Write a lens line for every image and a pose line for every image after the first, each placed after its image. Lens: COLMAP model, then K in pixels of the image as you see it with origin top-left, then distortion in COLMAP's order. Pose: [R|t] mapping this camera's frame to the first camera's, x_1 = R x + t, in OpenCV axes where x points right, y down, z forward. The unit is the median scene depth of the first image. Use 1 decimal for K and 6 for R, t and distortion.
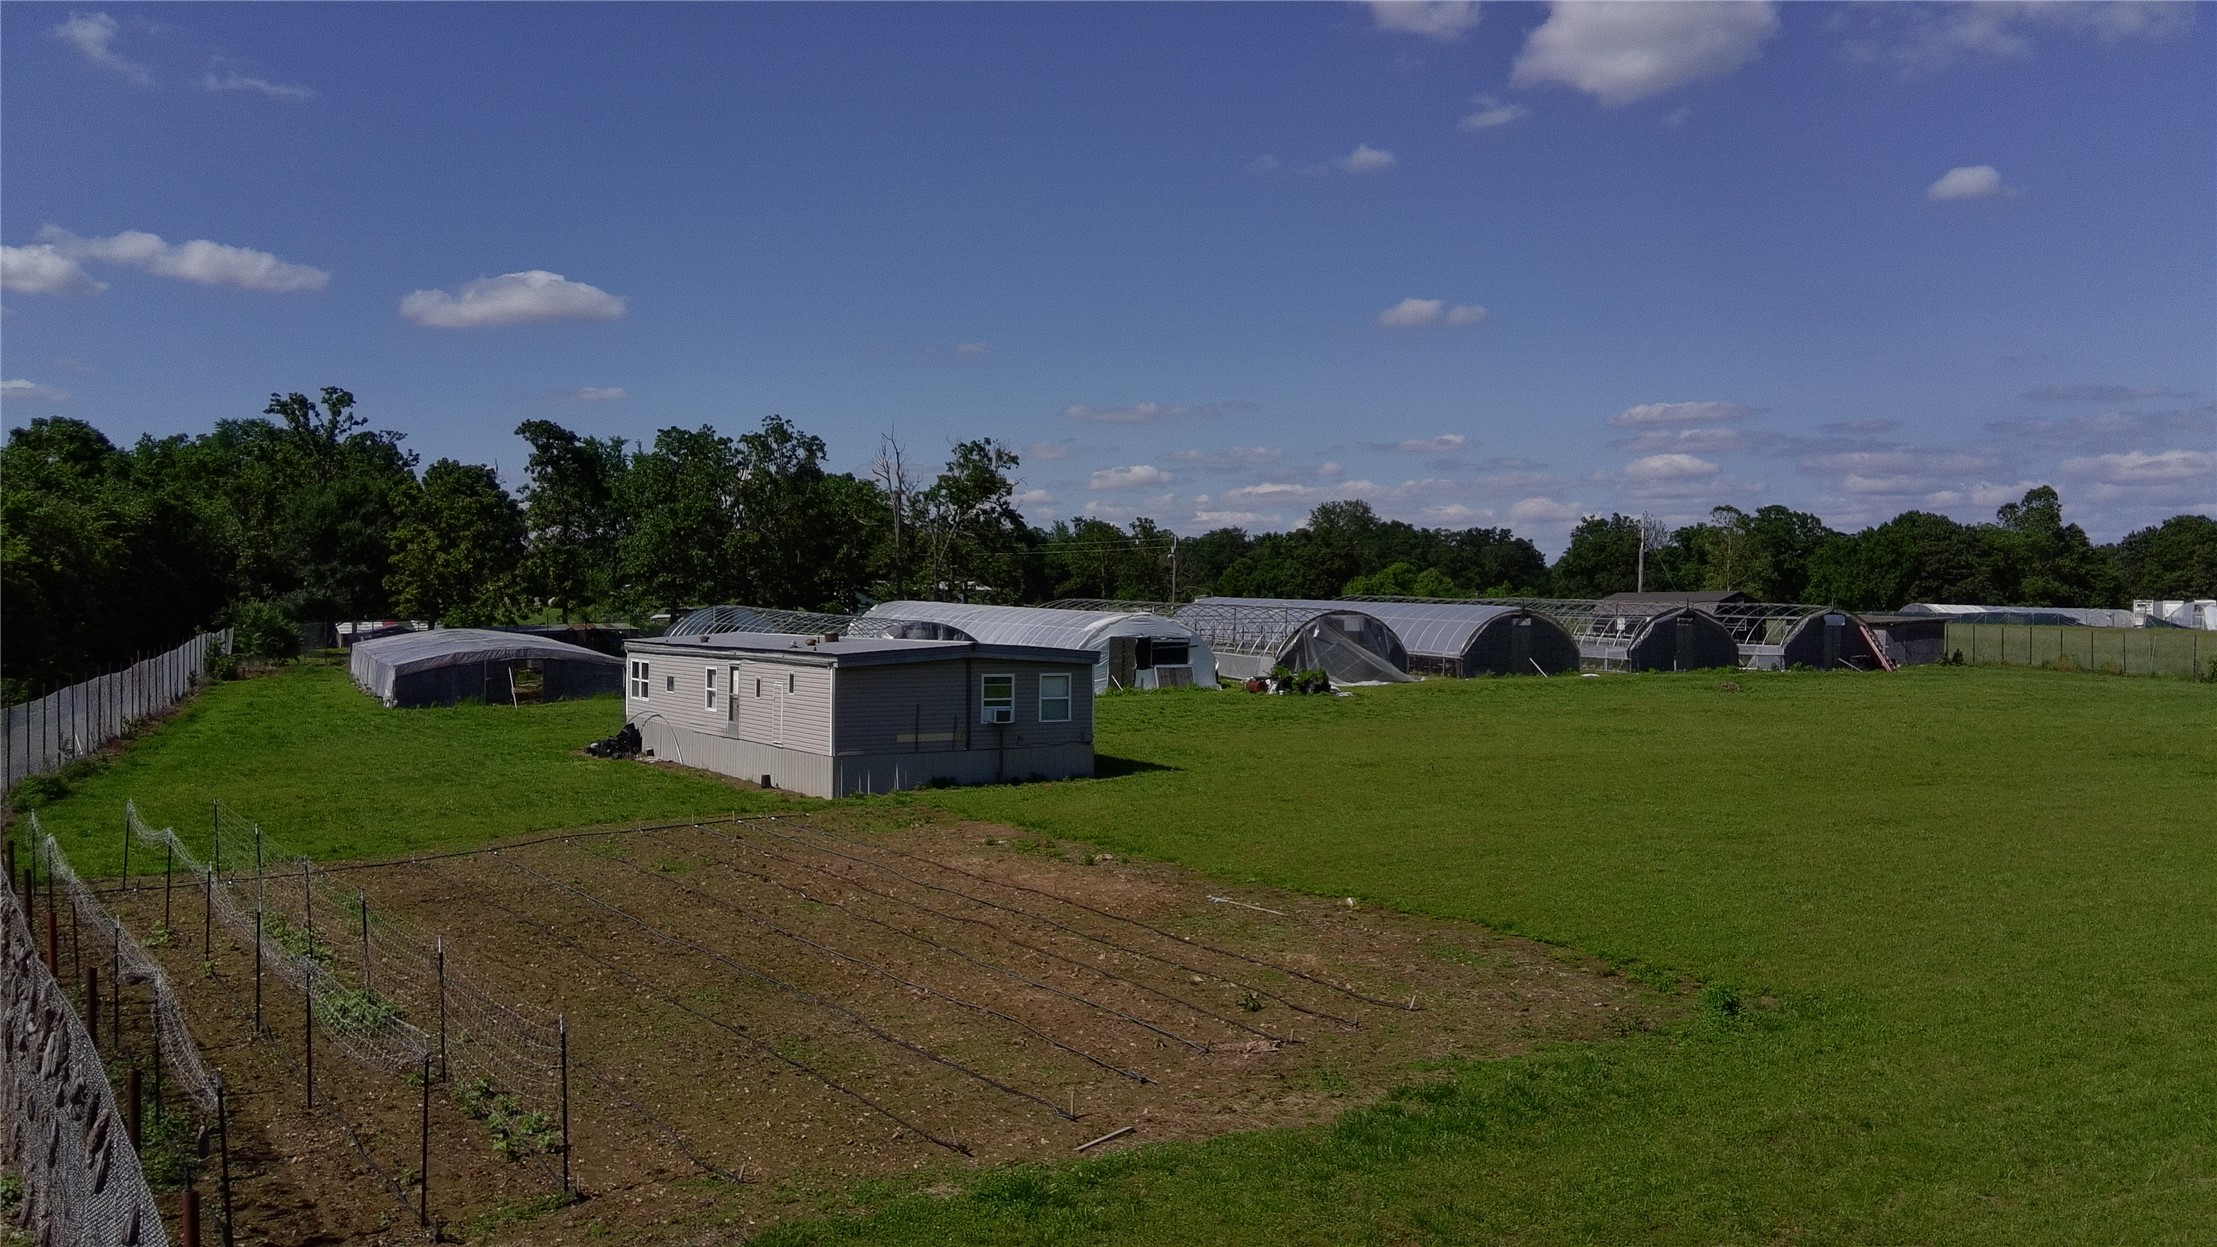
lens RADIAL K [[1820.4, 0, 1123.3], [0, 1820.4, 598.9], [0, 0, 1]] dist [0.117382, -0.195426]
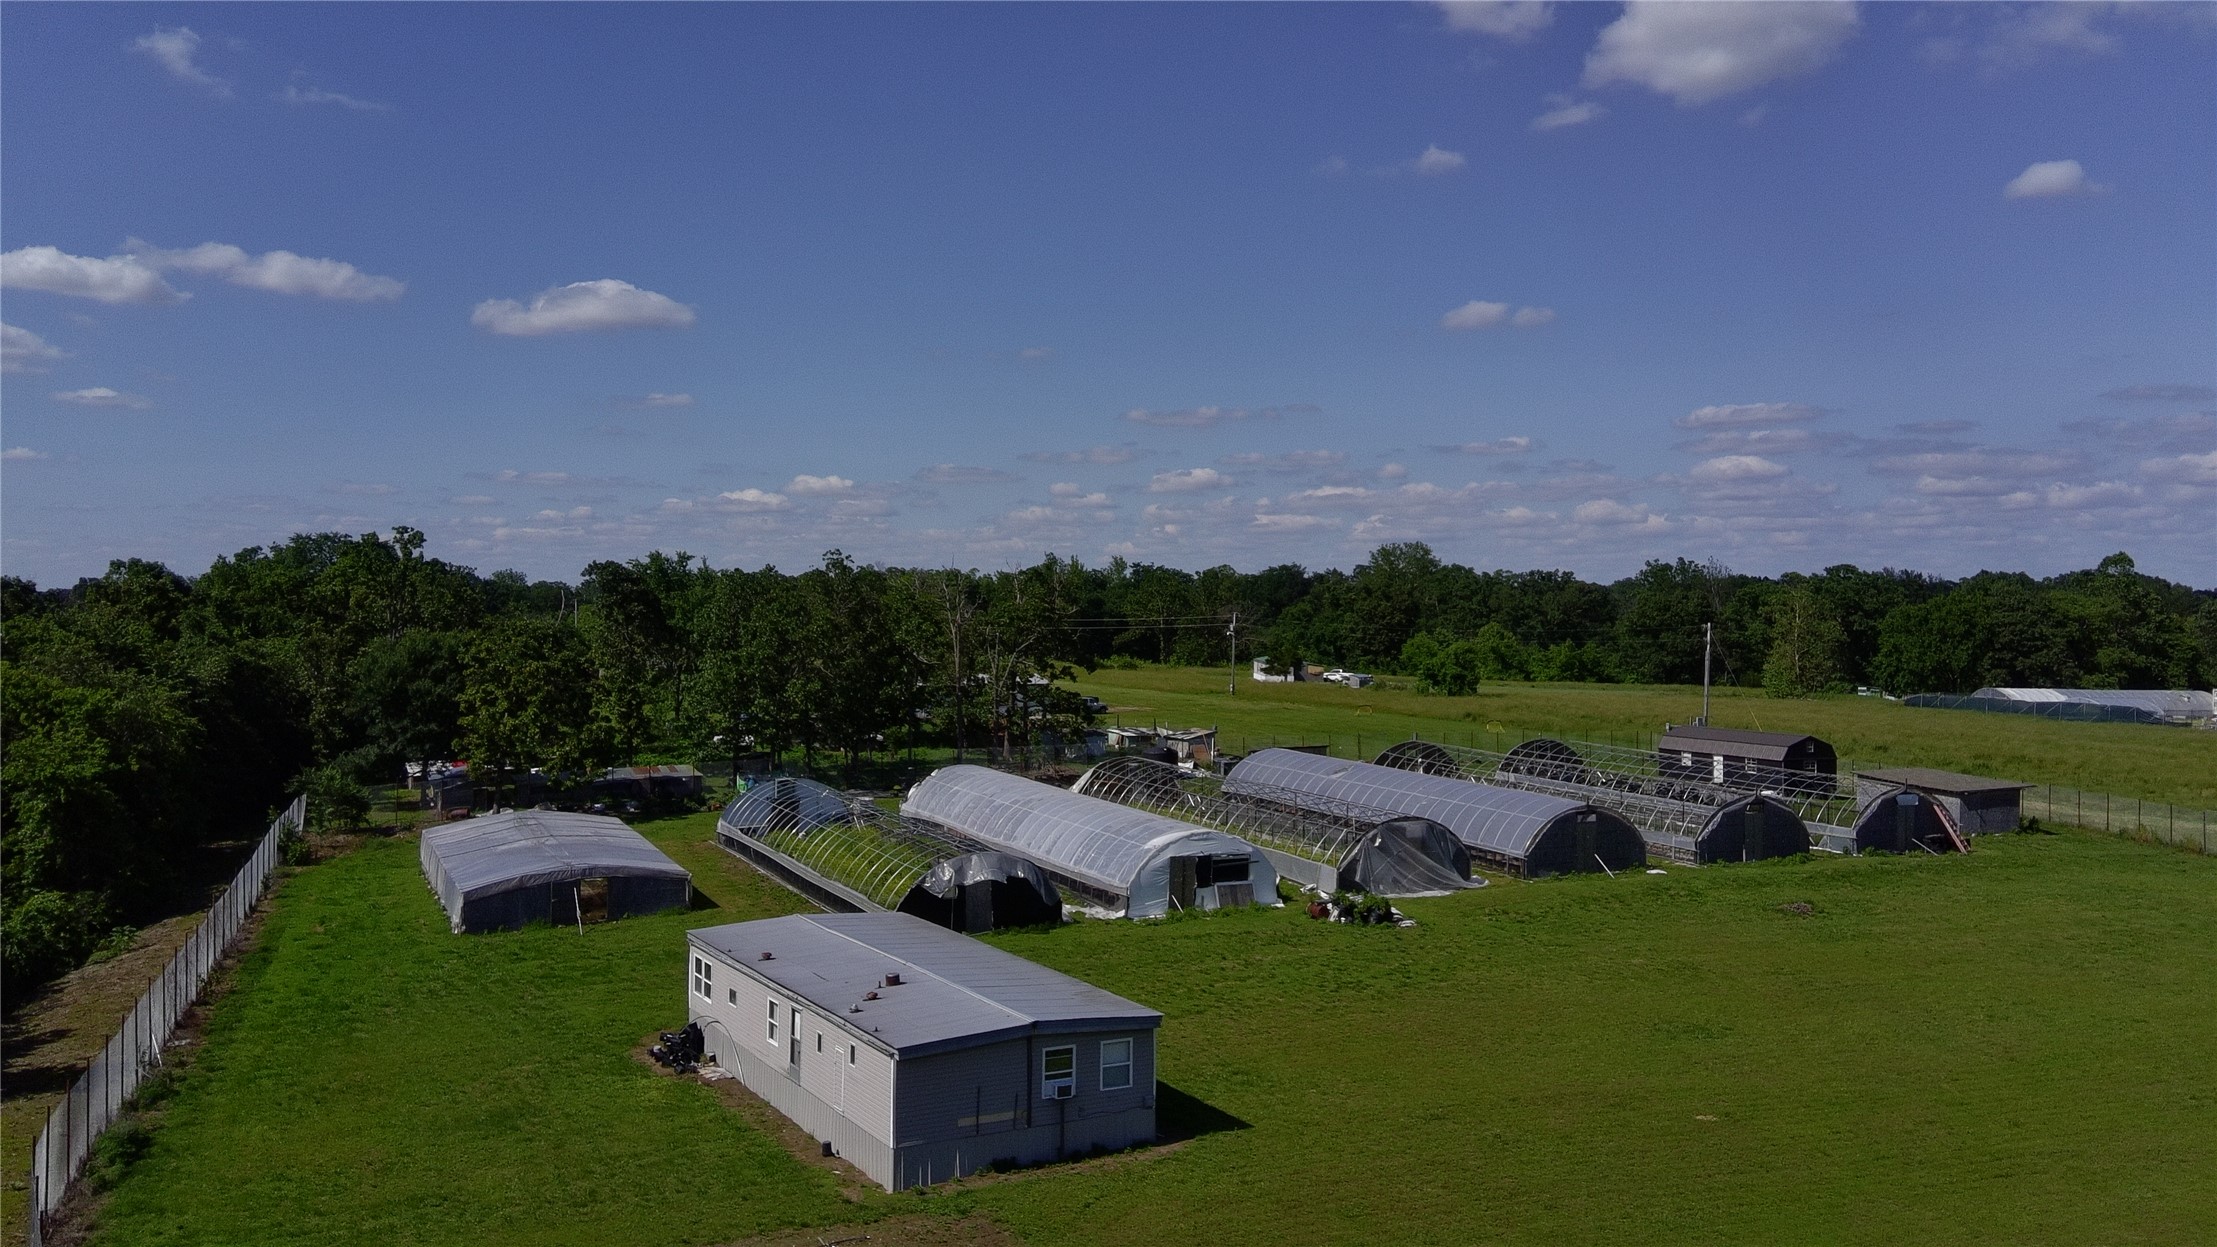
lens RADIAL K [[1817.4, 0, 1120.3], [0, 1817.4, 597.6], [0, 0, 1]] dist [0.119594, -0.203676]
pose [[0.999391, 0.012346, -0.032645, -0.003172], [-0.011470, 0.999573, 0.026890, -0.119494], [0.032963, -0.026500, 0.999105, 0.006447]]
